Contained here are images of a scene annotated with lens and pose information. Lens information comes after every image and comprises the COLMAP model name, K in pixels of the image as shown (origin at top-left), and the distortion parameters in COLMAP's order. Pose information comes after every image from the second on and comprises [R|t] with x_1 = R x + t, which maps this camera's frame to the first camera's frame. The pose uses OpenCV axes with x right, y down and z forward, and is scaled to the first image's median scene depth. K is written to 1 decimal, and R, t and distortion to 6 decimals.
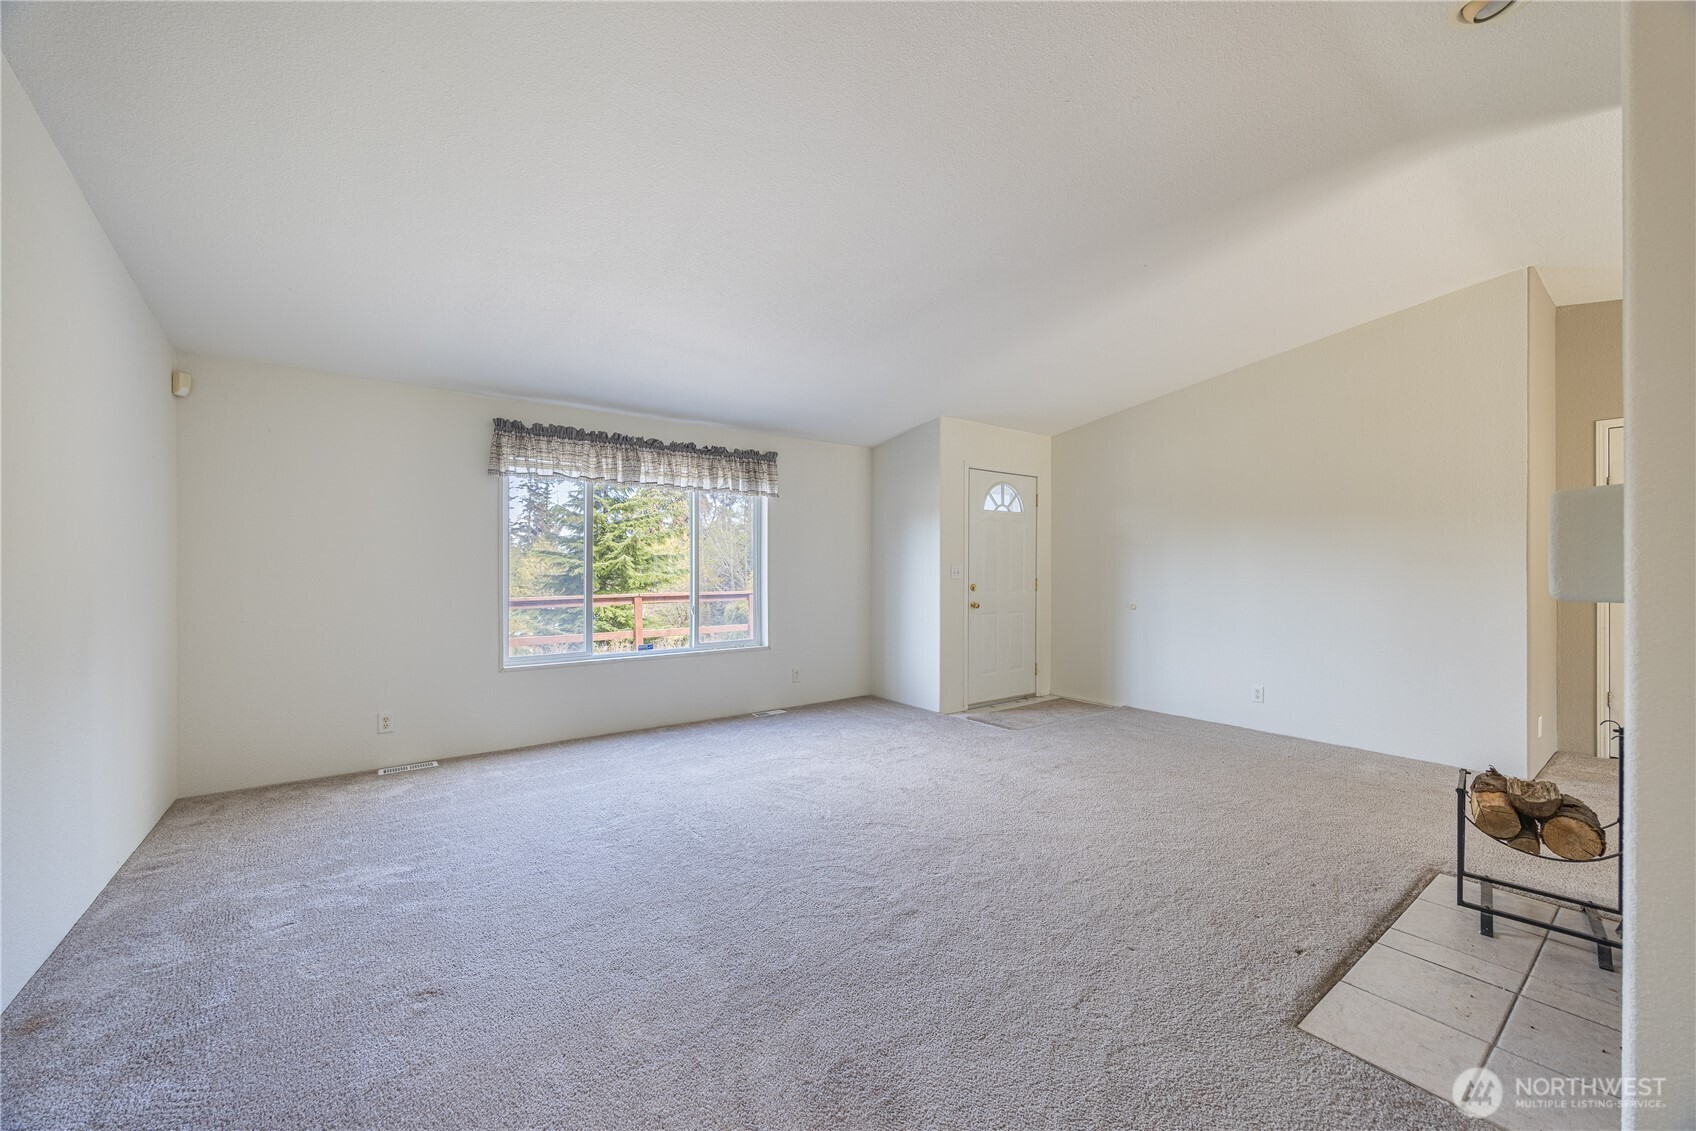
lens RADIAL K [[650.3, 0, 850.8], [0, 650.3, 566.7], [0, 0, 1]] dist [-0.002470, 0.000407]
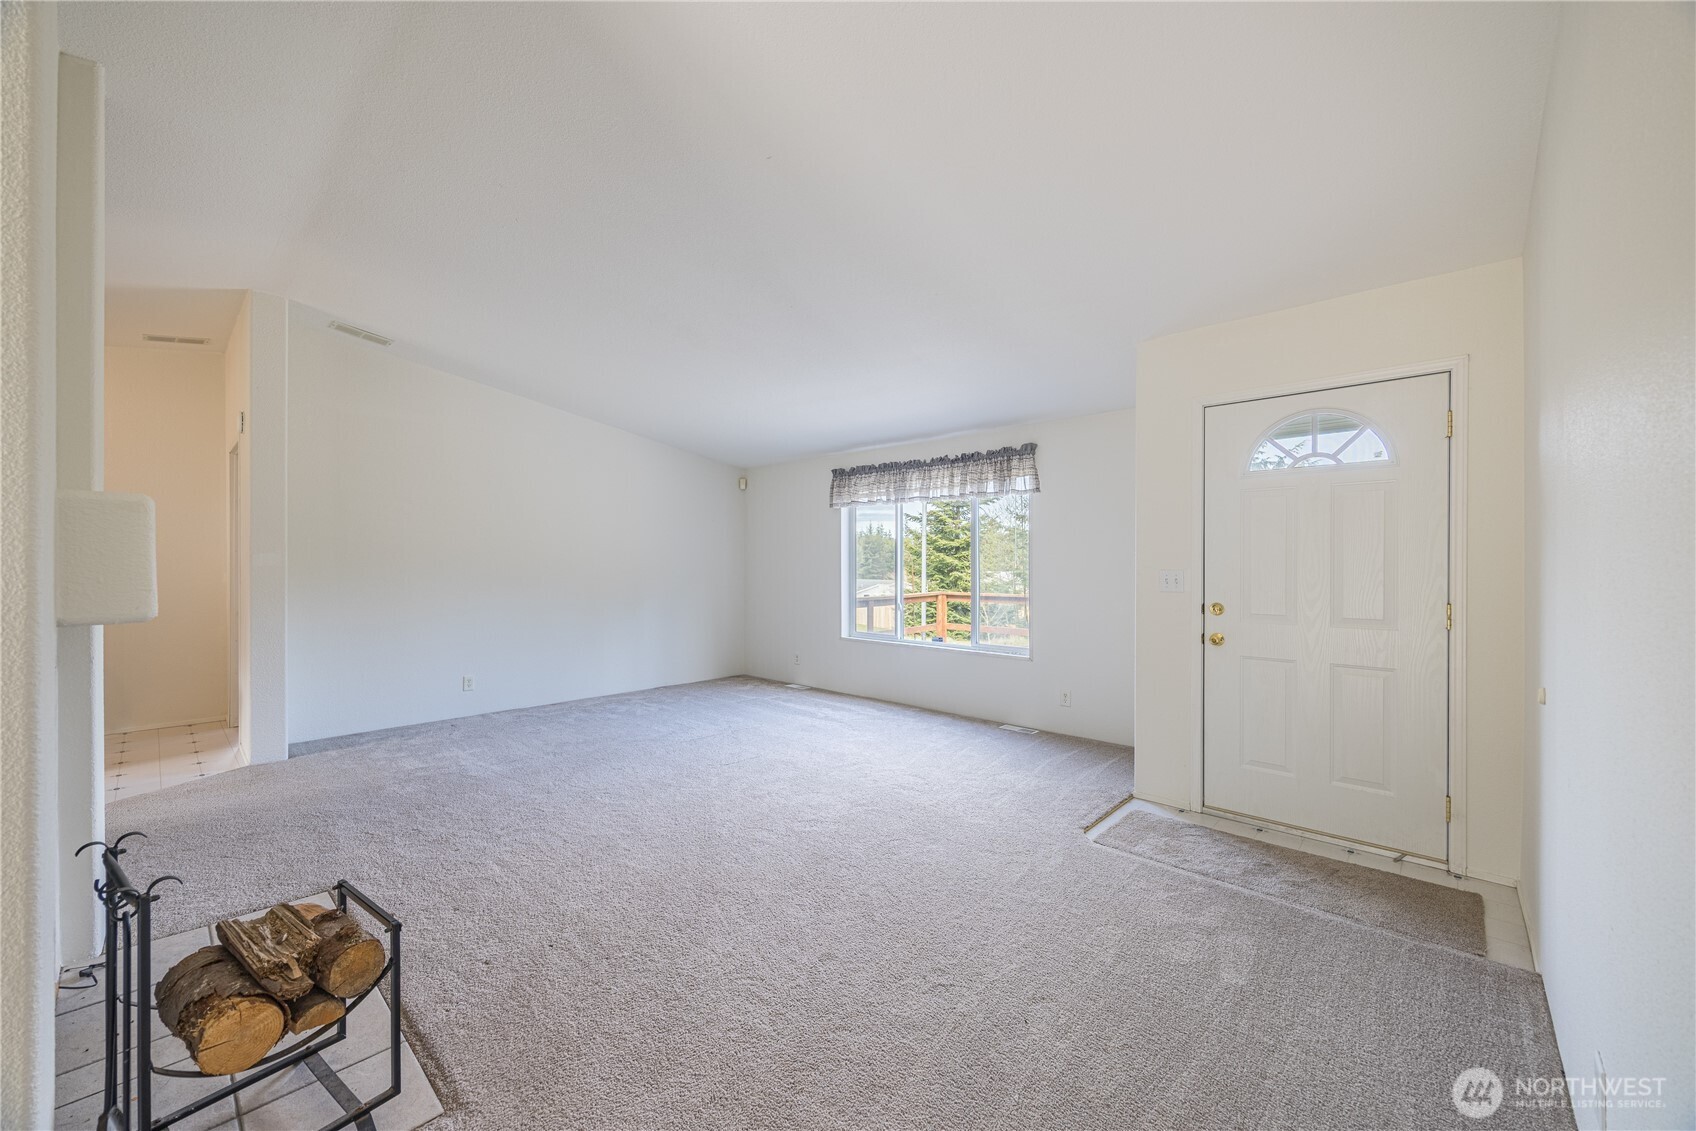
lens RADIAL K [[650.3, 0, 846.2], [0, 650.3, 567.2], [0, 0, 1]] dist [-0.002470, 0.000407]
pose [[0.187031, 0.005360, -0.982339, 0.801372], [-0.003078, 0.999983, 0.004870, -0.008667], [0.982349, 0.002112, 0.187045, 0.642694]]
